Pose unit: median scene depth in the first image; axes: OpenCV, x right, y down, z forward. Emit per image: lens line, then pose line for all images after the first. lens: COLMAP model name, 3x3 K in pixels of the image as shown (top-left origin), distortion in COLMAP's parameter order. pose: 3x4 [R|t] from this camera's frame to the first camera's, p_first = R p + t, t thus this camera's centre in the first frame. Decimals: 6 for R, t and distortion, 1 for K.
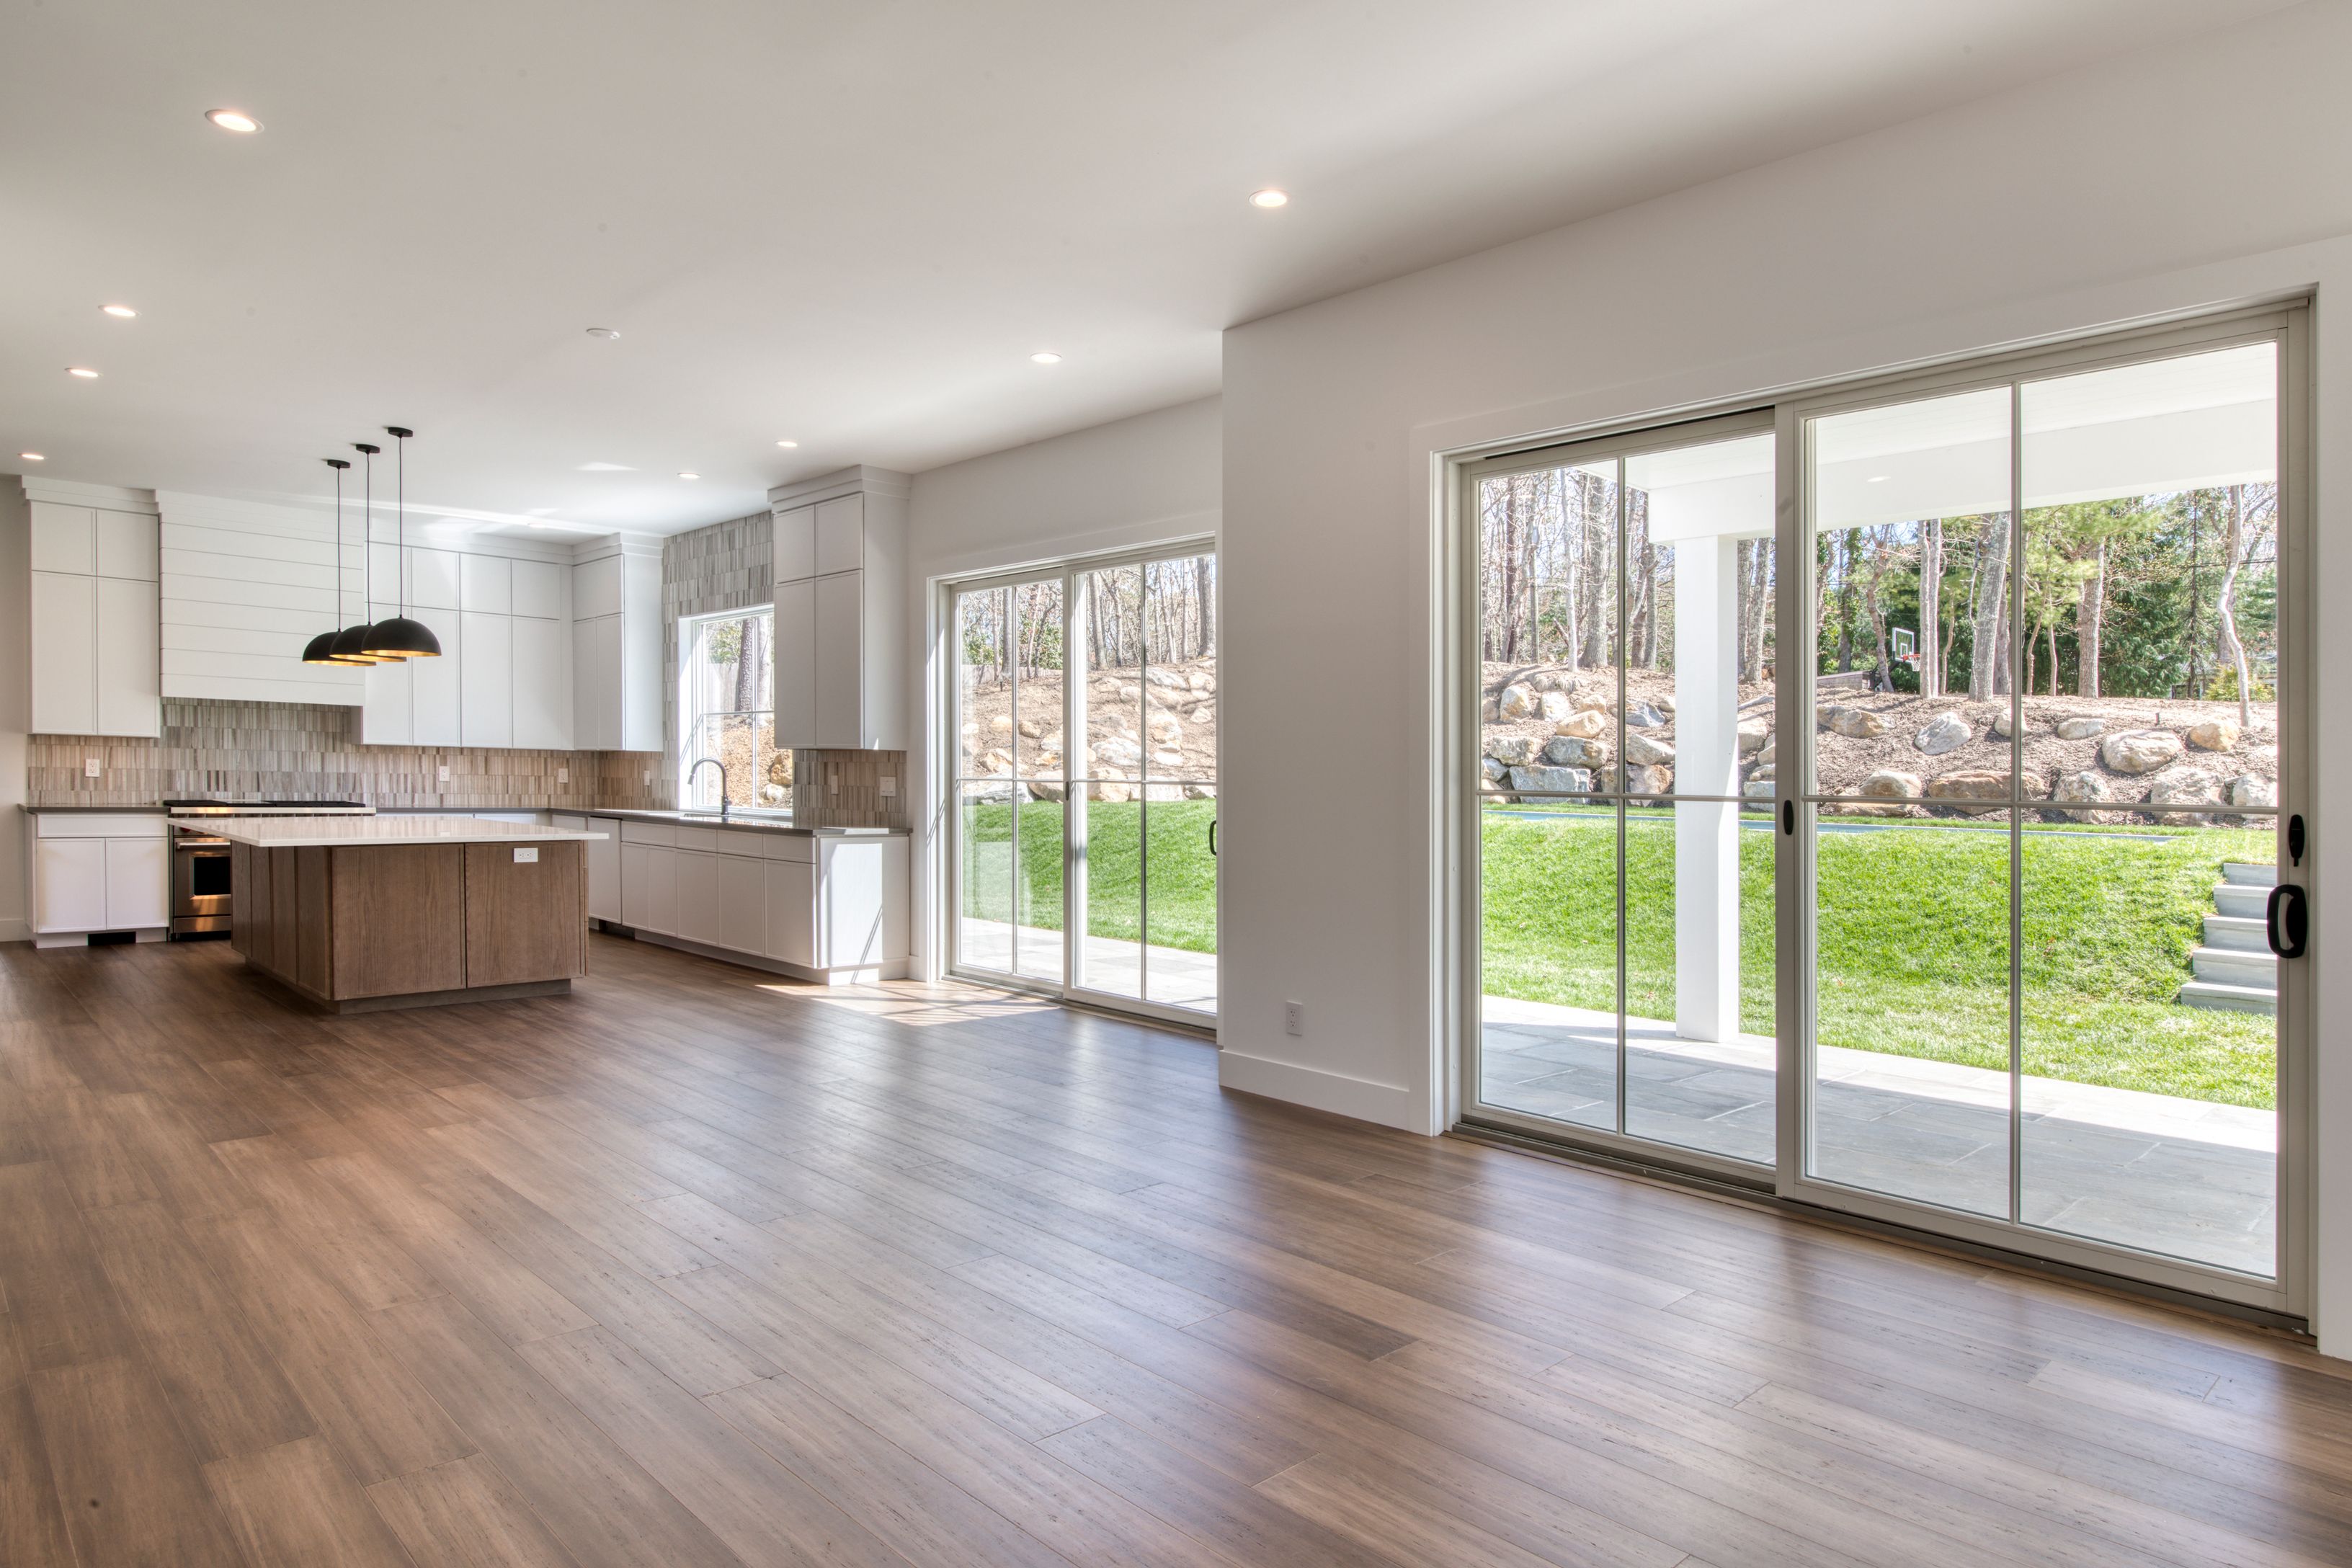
lens RADIAL K [[1345.9, 0, 1175.1], [0, 1345.9, 765.5], [0, 0, 1]] dist [0.000398, -0.002810]
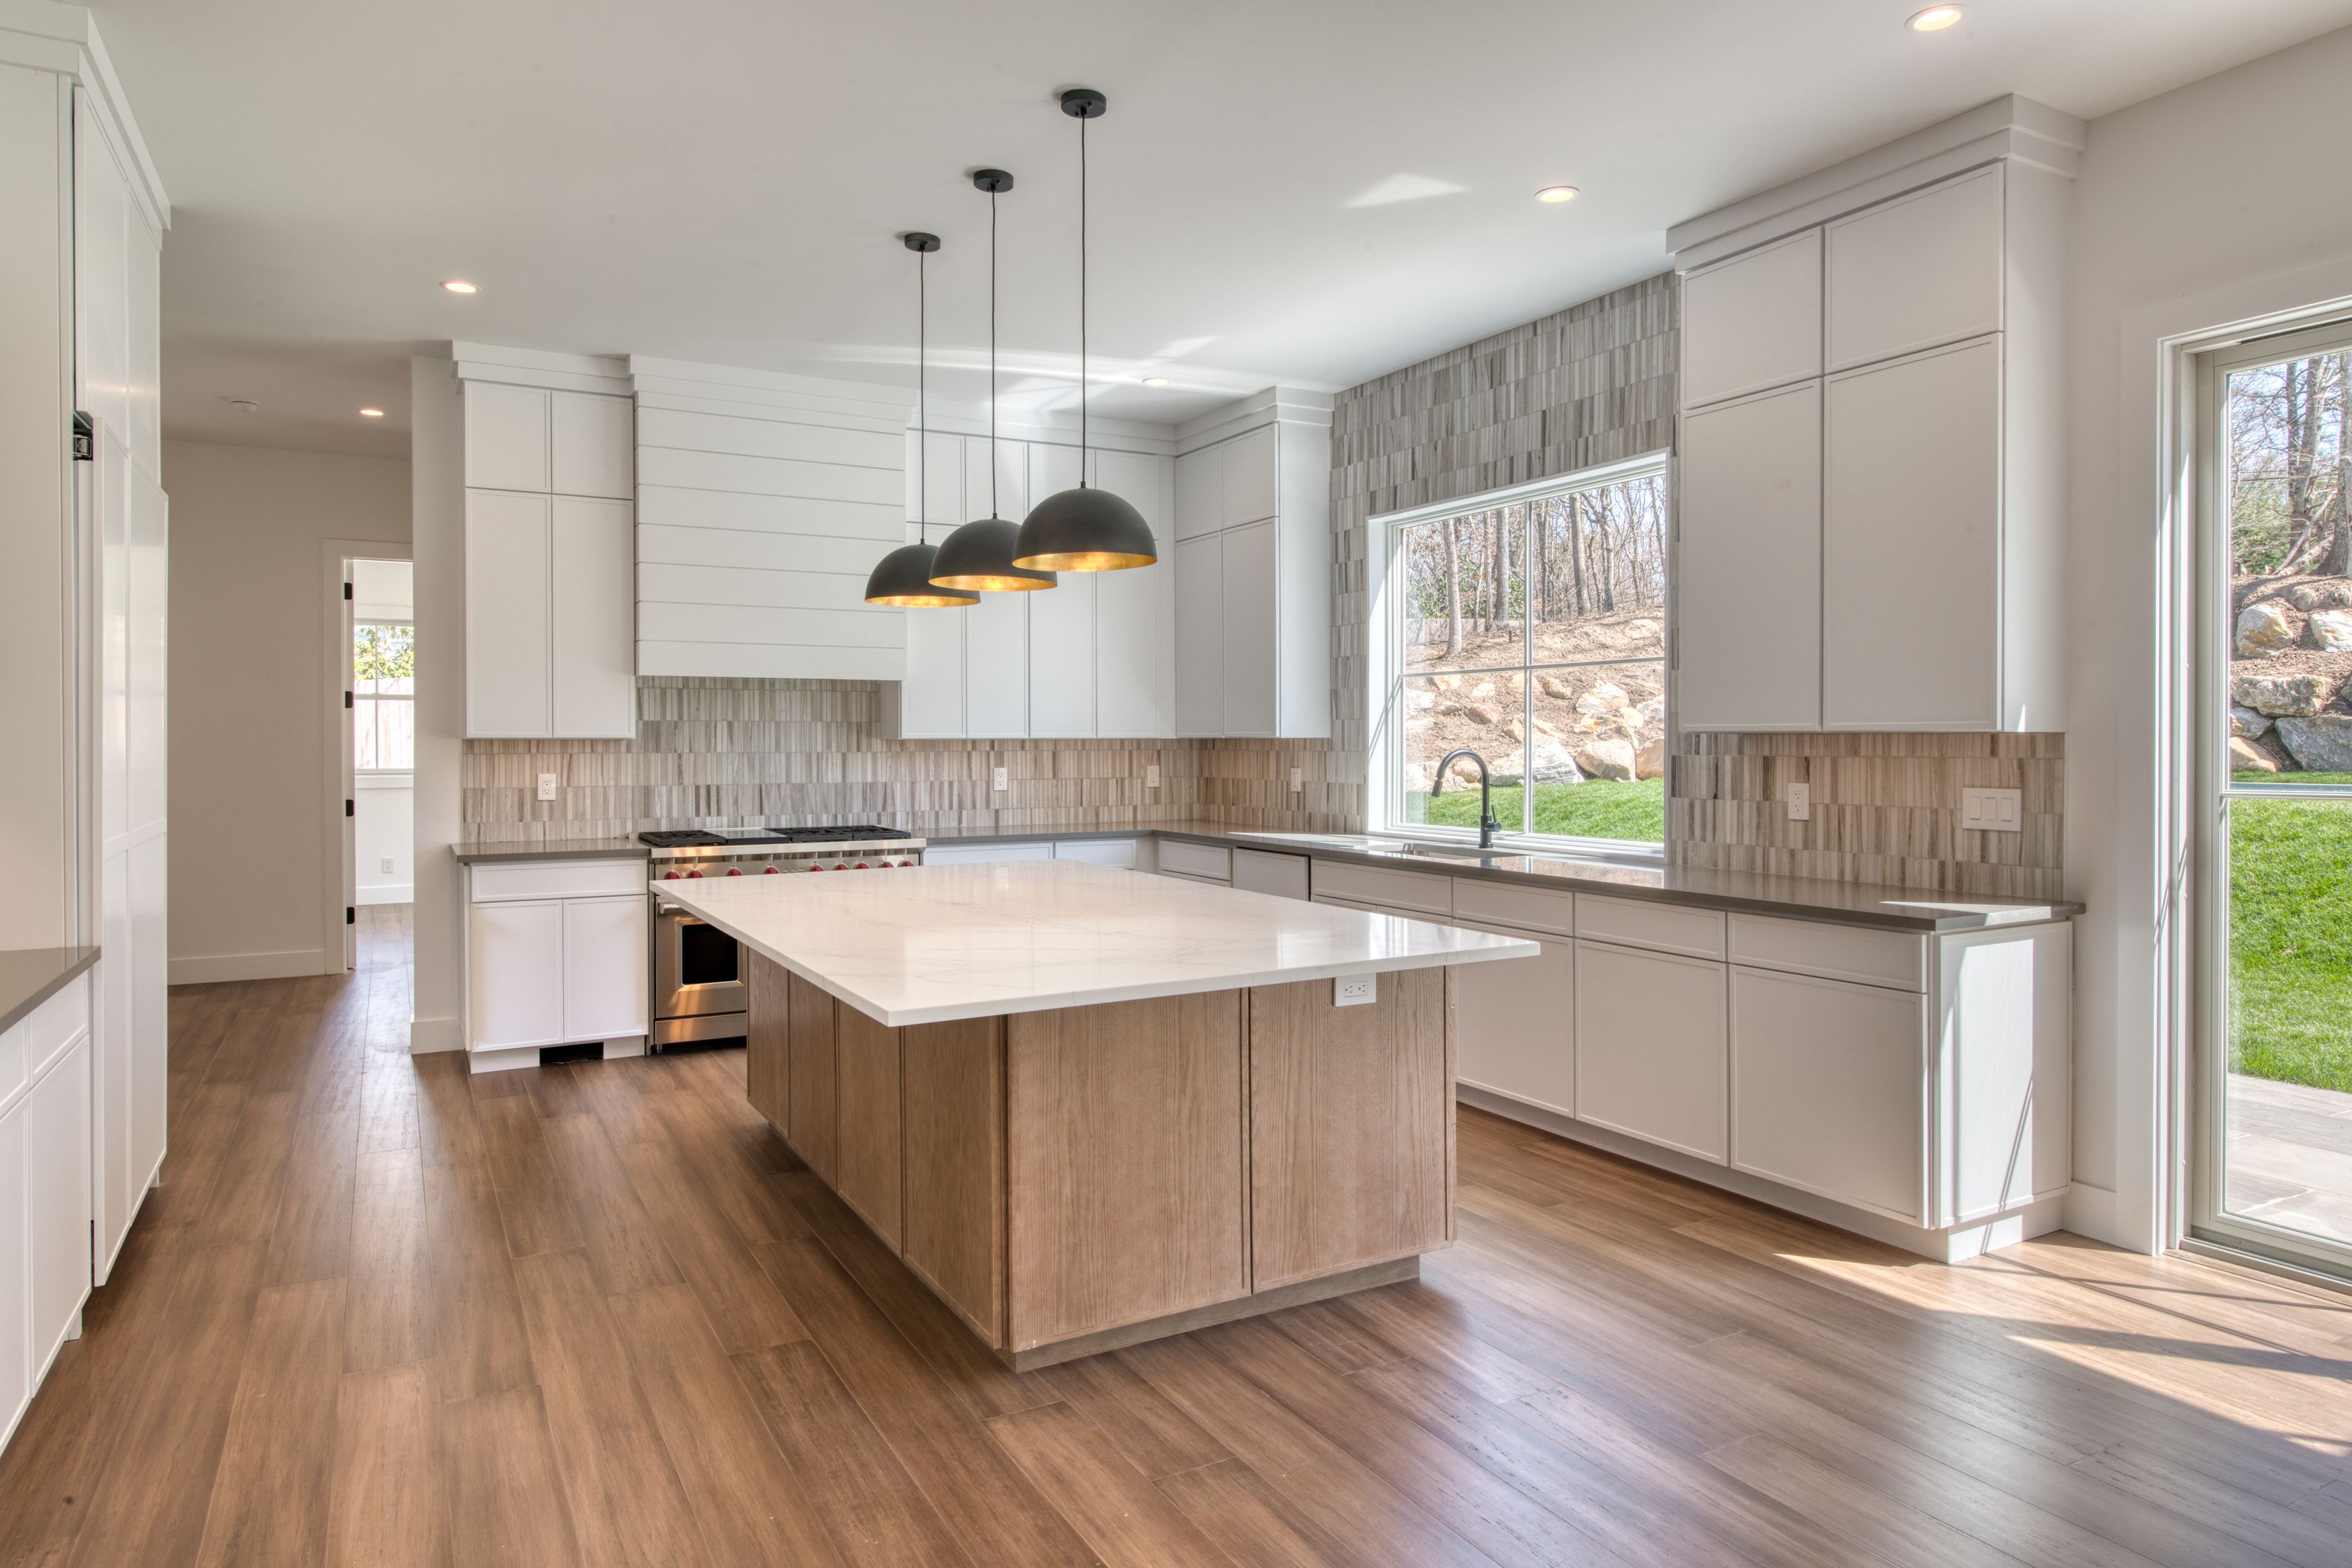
lens RADIAL K [[1345.9, 0, 1157.2], [0, 1345.9, 650.1], [0, 0, 1]] dist [0.000398, -0.002810]
pose [[0.966210, -0.040616, -0.254534, -0.337518], [0.025806, 0.997788, -0.061260, -0.016854], [0.256459, 0.052622, 0.965121, 0.426732]]
